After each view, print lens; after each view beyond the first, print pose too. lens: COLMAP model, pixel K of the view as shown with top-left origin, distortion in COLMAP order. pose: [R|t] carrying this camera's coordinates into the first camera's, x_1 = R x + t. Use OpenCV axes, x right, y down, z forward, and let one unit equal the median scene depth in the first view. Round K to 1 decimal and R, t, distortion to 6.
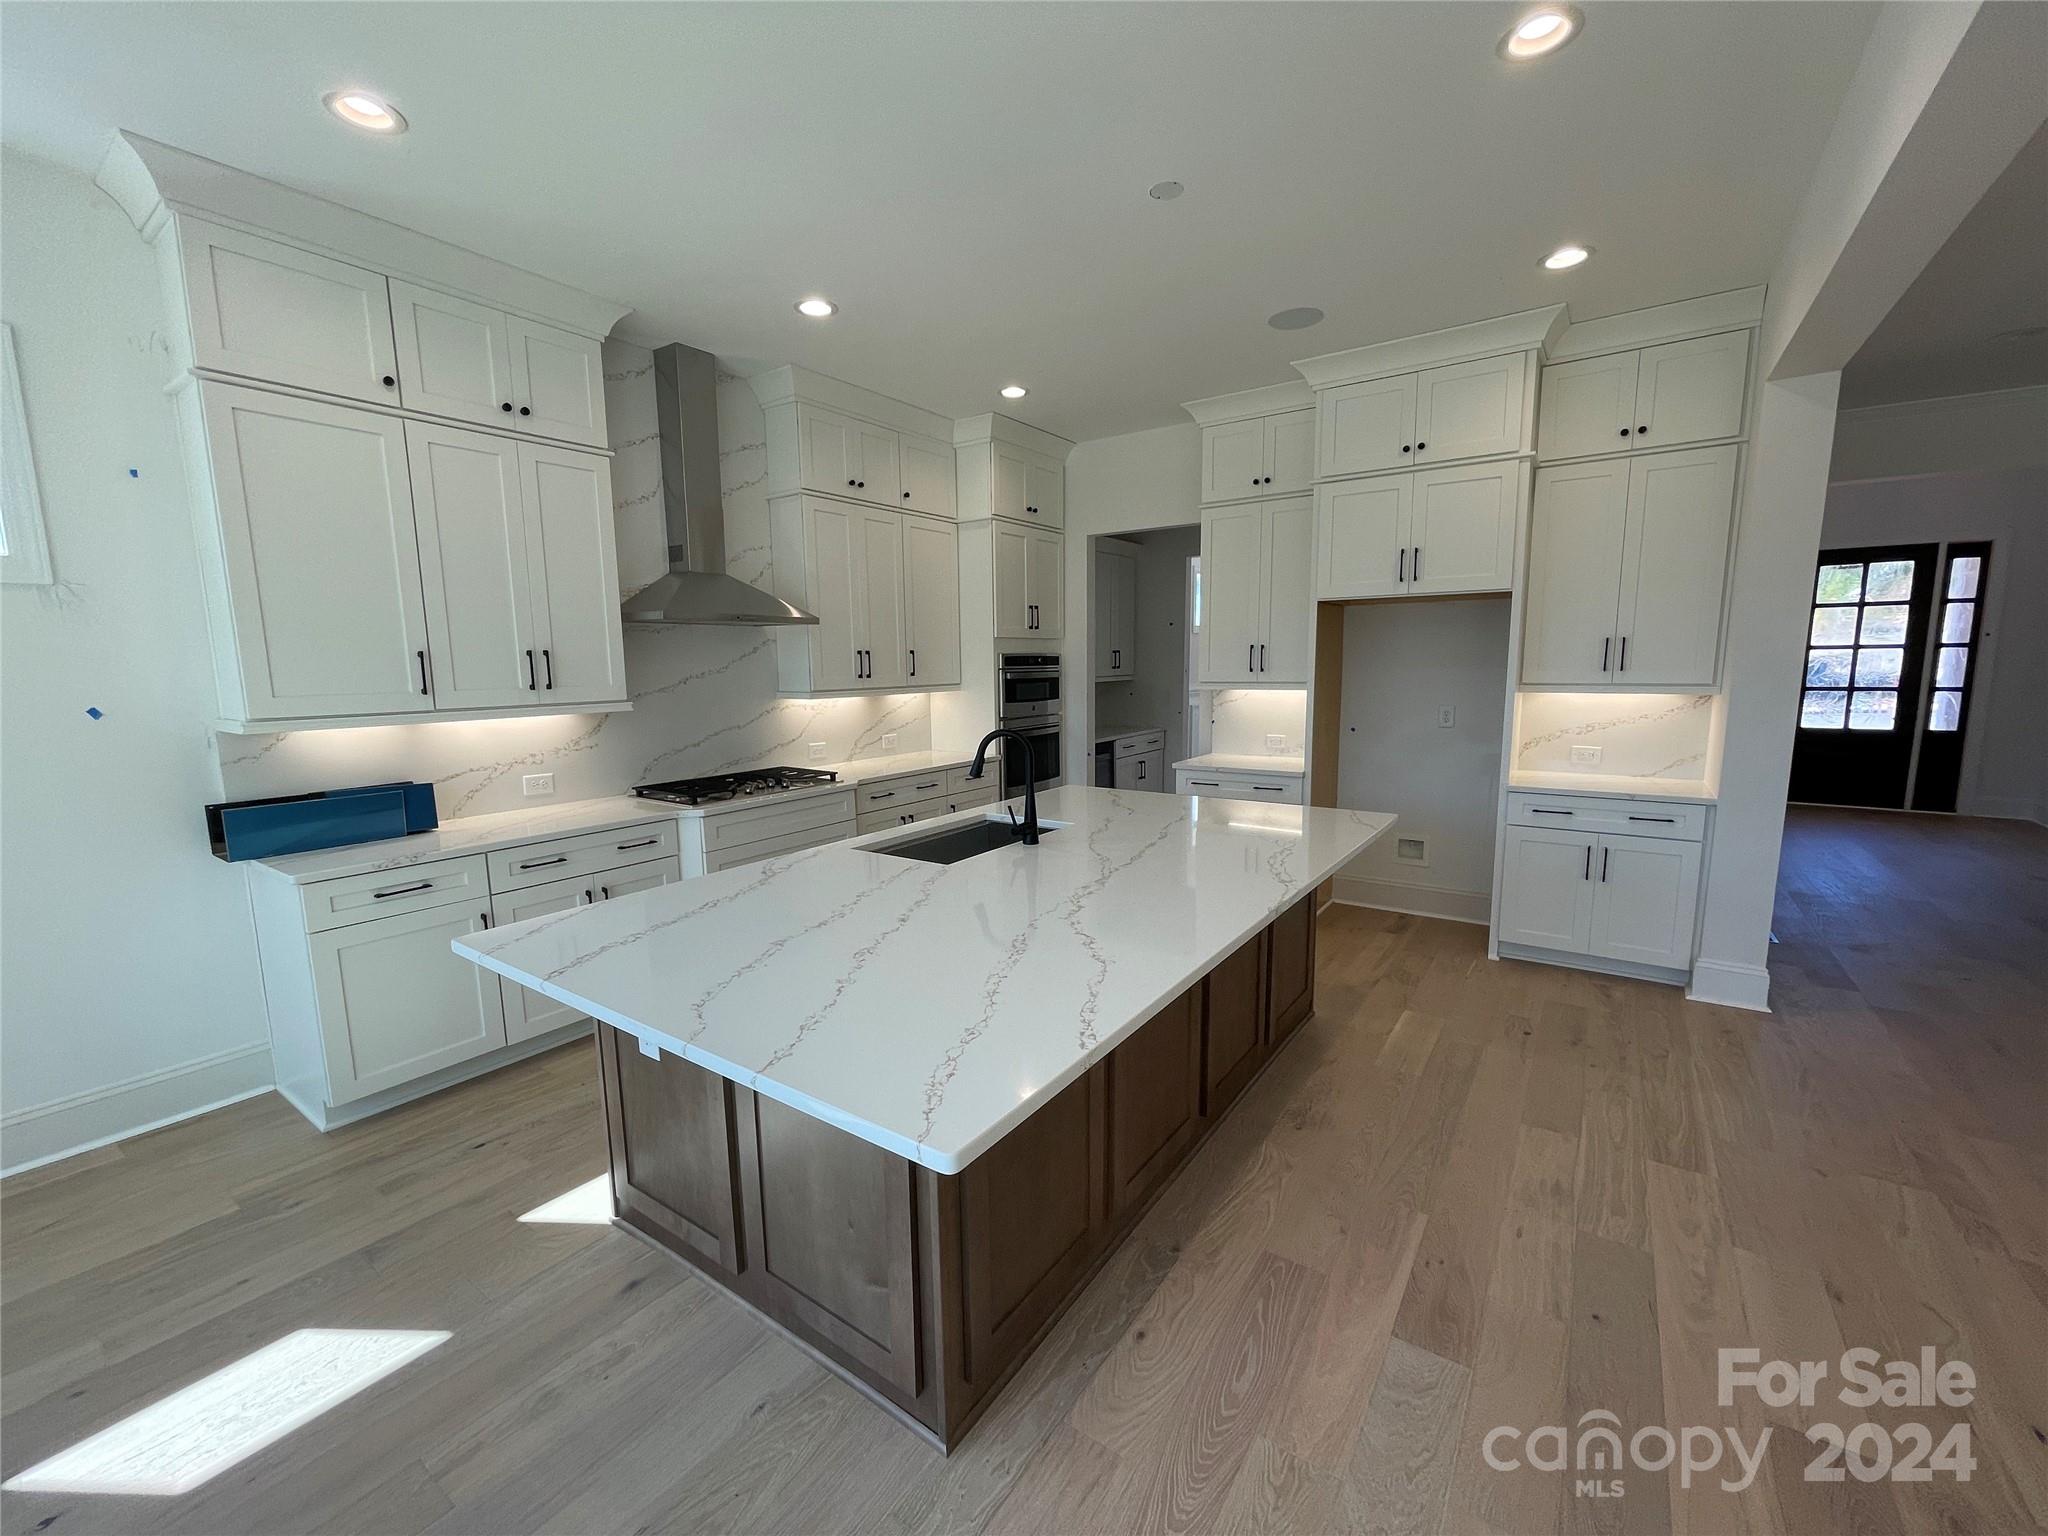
lens RADIAL K [[826.6, 0, 1019.4], [0, 826.6, 773.7], [0, 0, 1]] dist [0.000152, 0.000683]
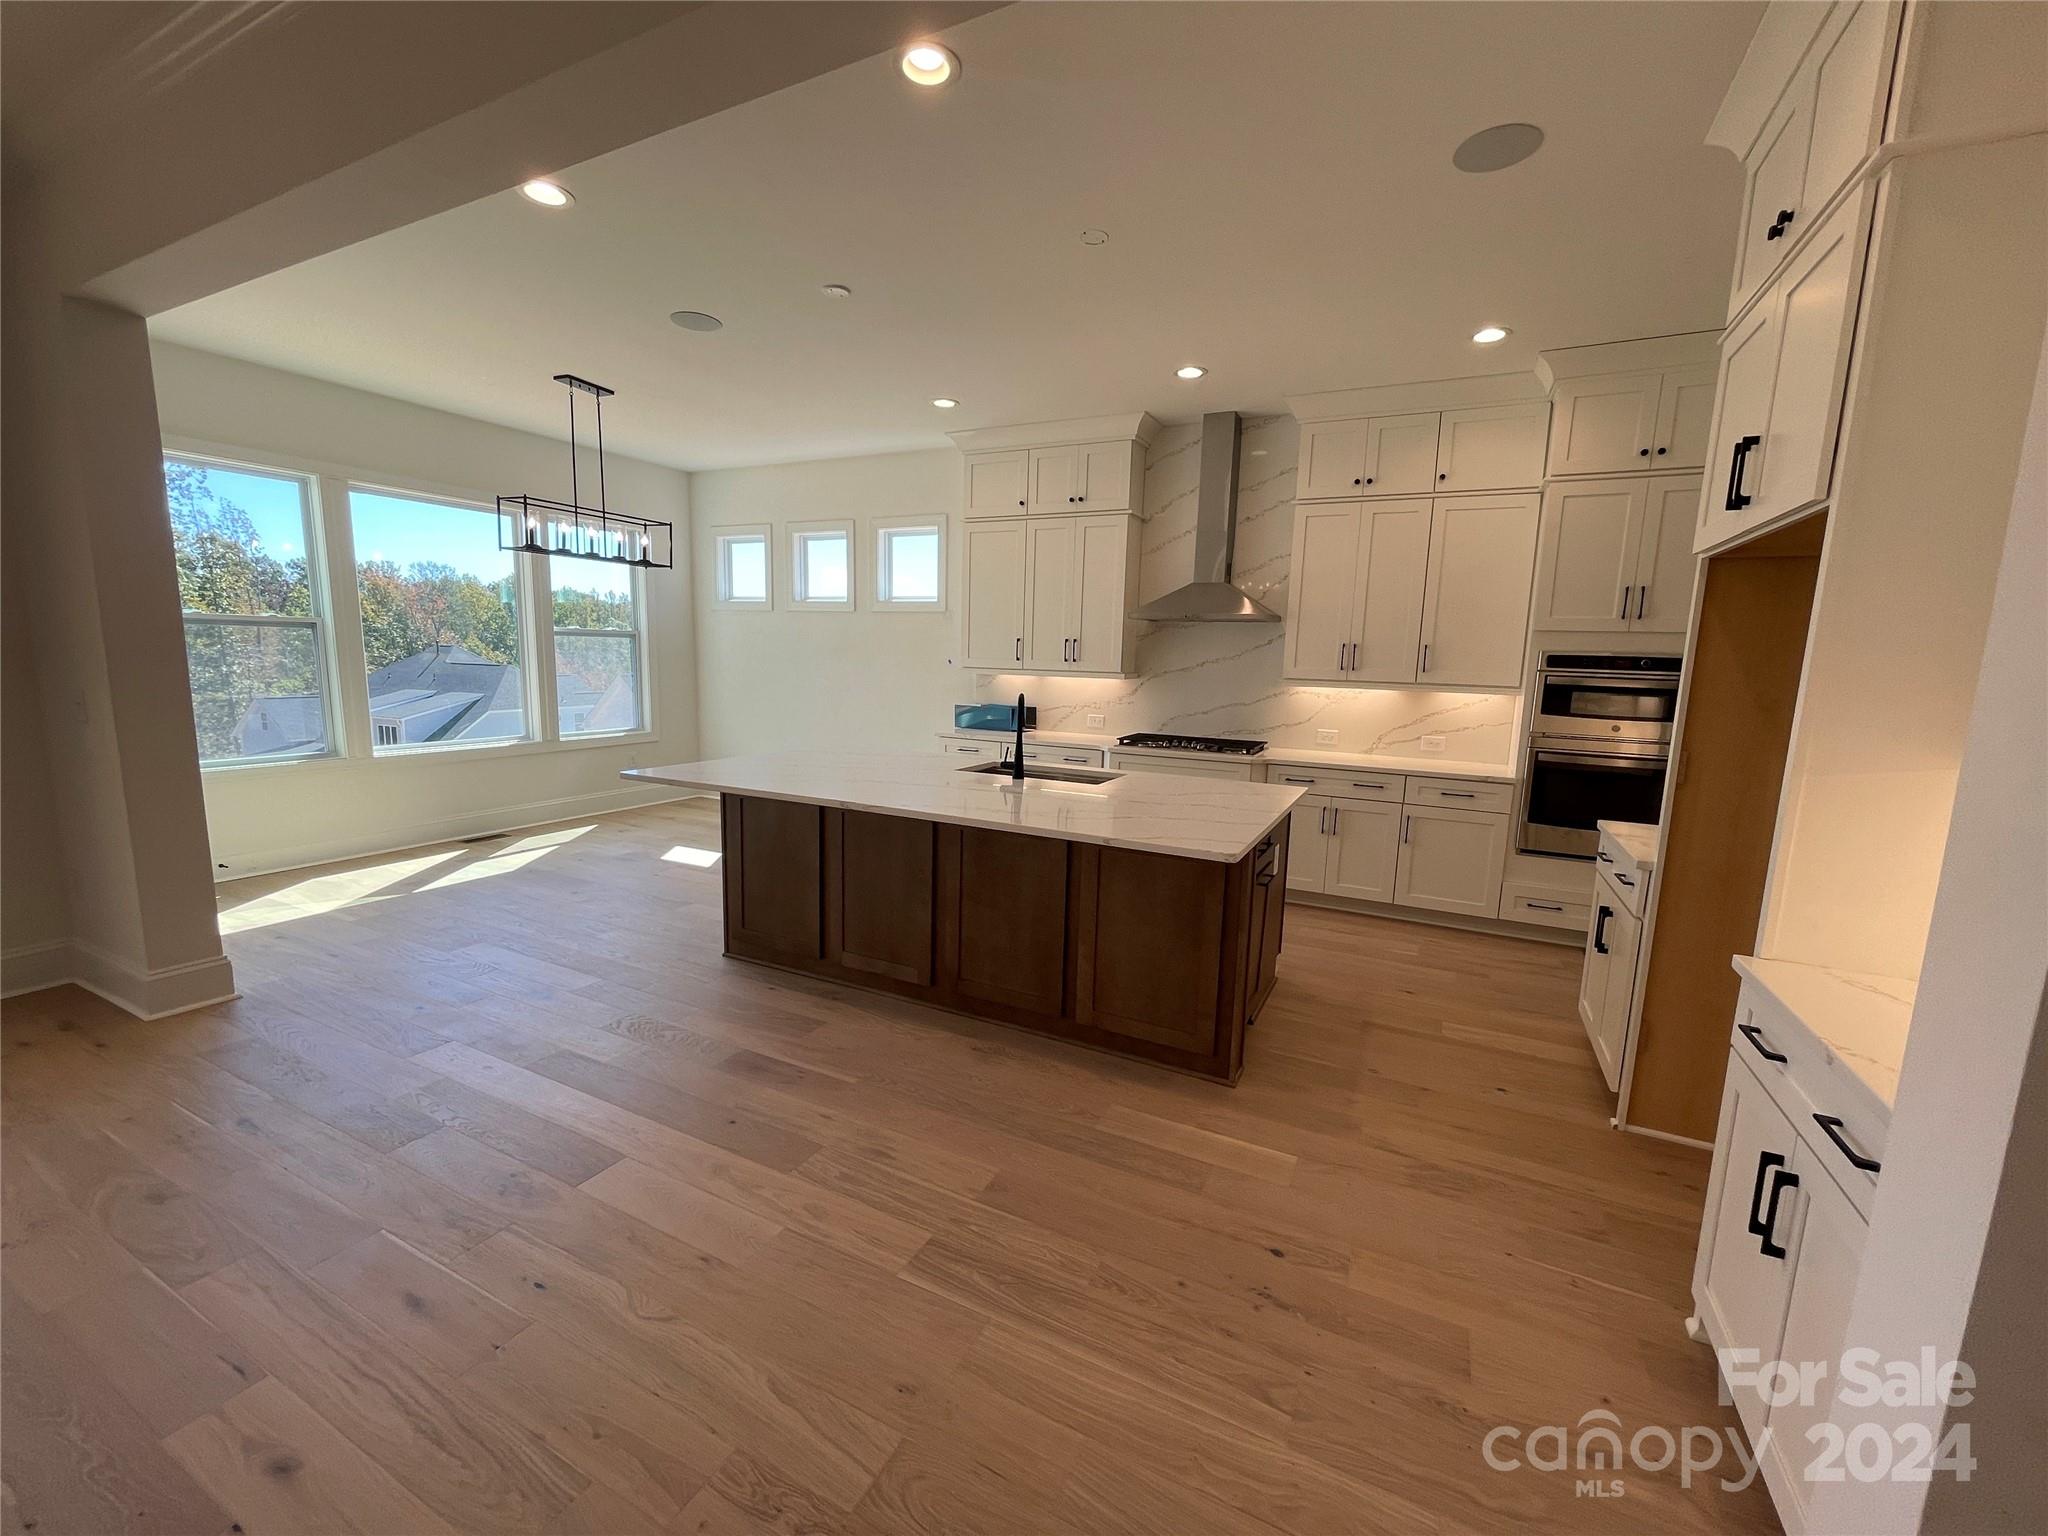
lens RADIAL K [[826.6, 0, 1019.4], [0, 826.6, 773.7], [0, 0, 1]] dist [0.000152, 0.000683]
pose [[0.145801, 0.159782, -0.976326, 1.011858], [-0.166141, 0.976810, 0.135050, -0.080605], [0.975264, 0.142517, 0.168966, 0.582809]]
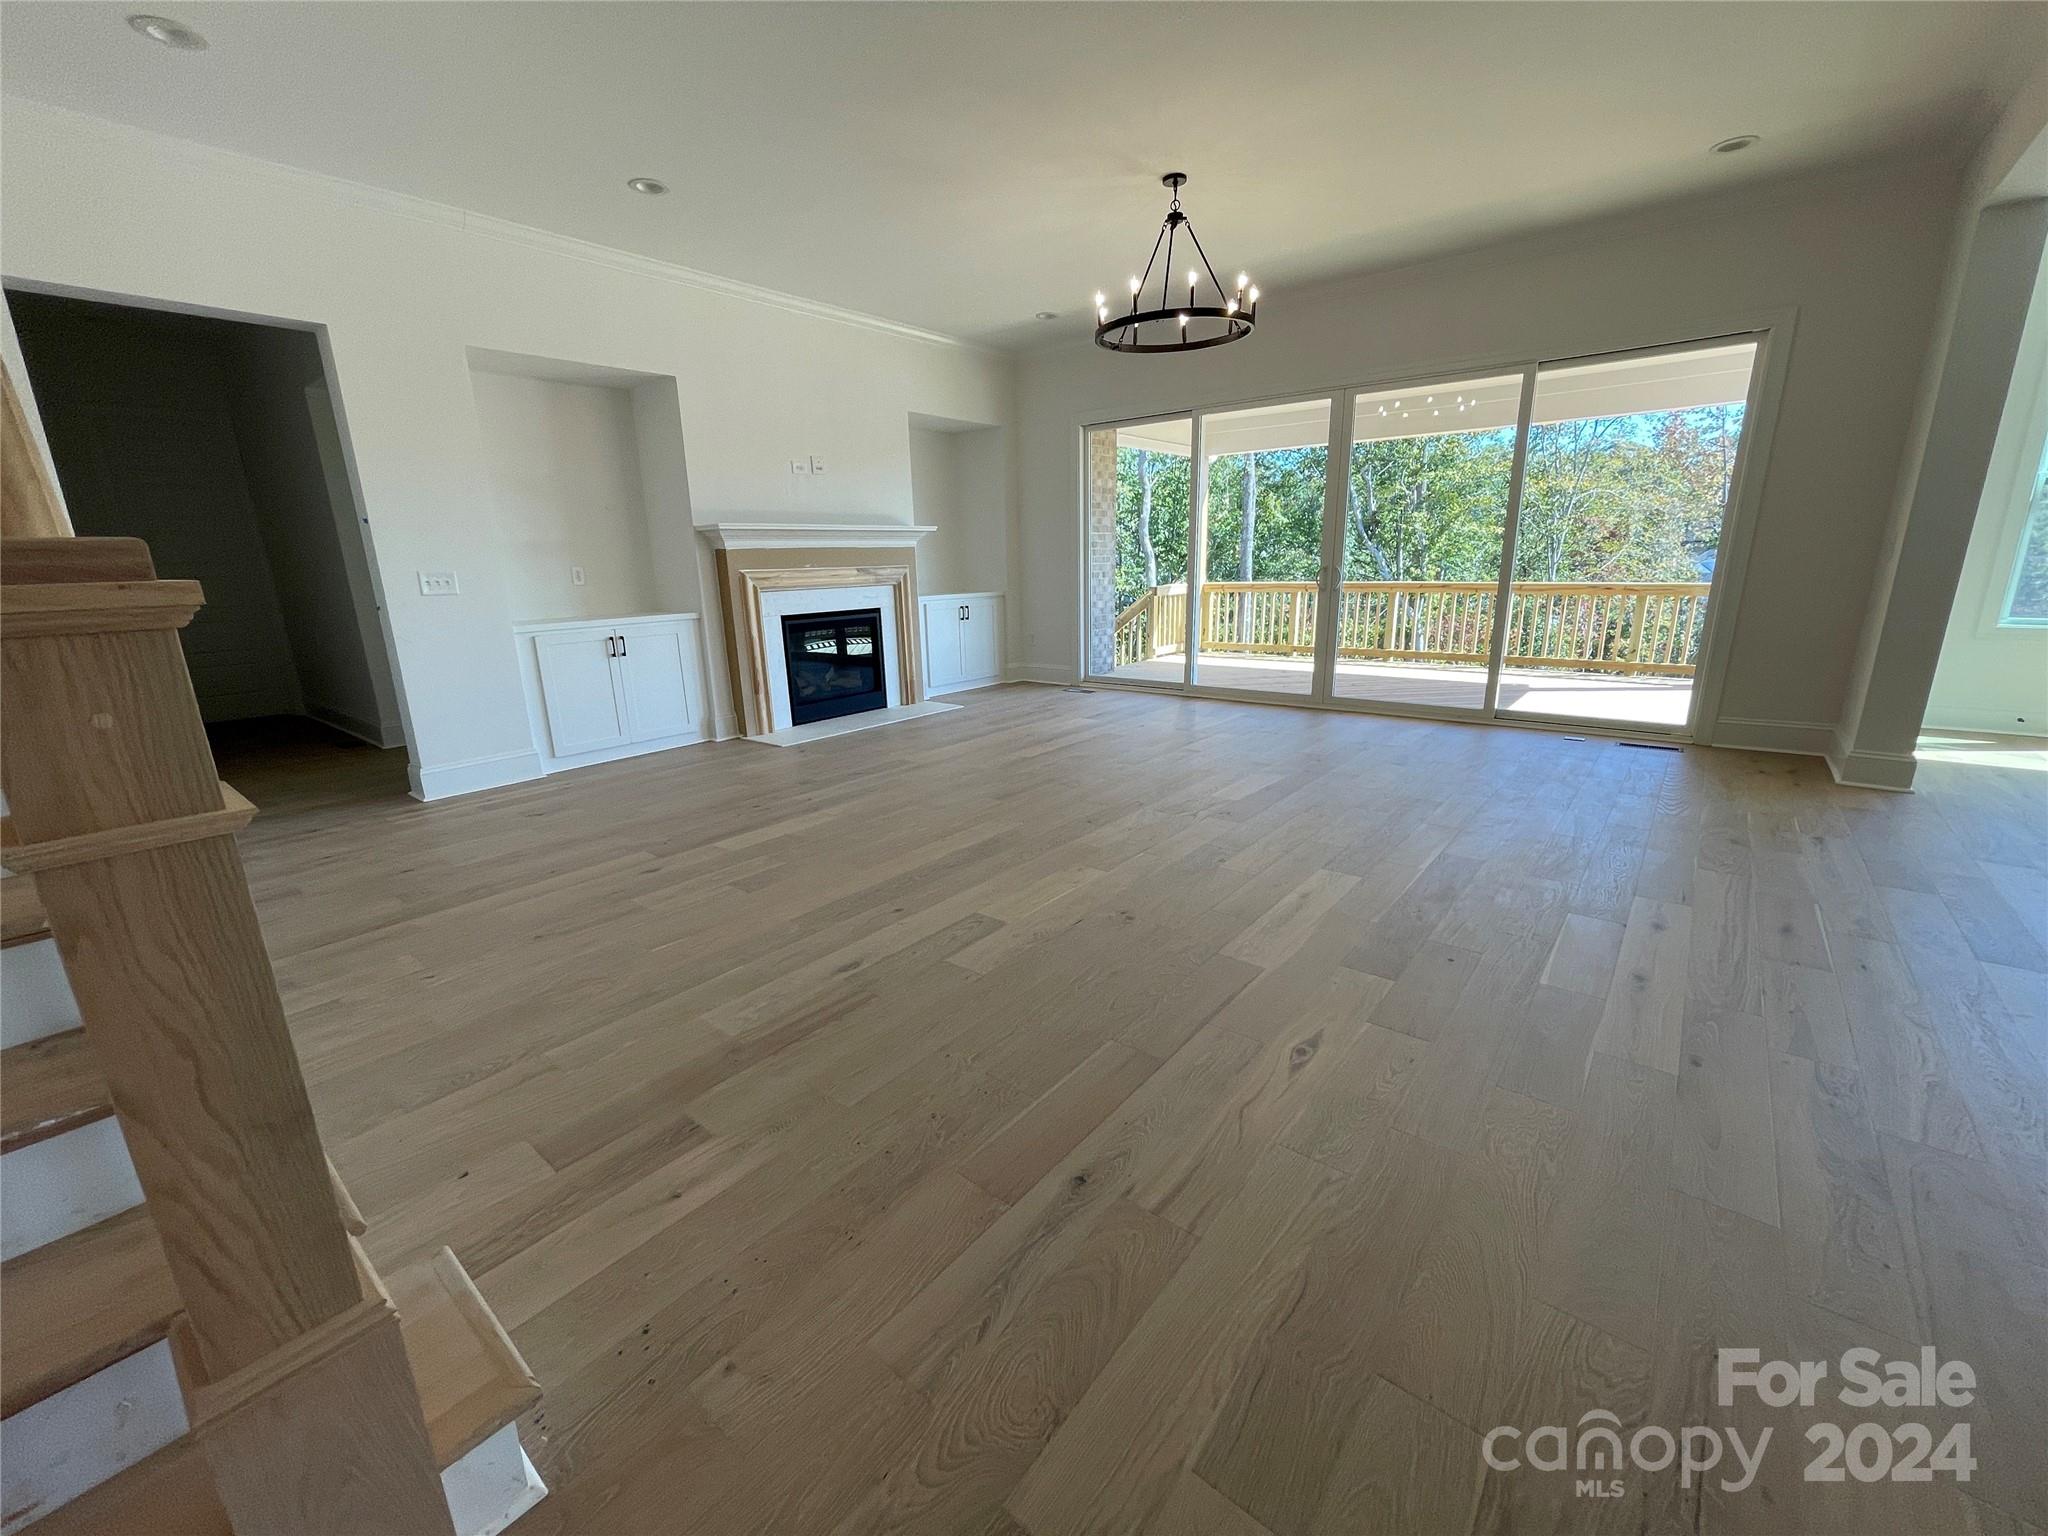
lens RADIAL K [[826.6, 0, 1019.4], [0, 826.6, 773.7], [0, 0, 1]] dist [0.000152, 0.000683]
pose [[-0.996869, 0.015303, 0.077572, 1.134227], [0.044189, 0.921398, 0.386099, -0.079884], [-0.065567, 0.388318, -0.919190, 1.002901]]
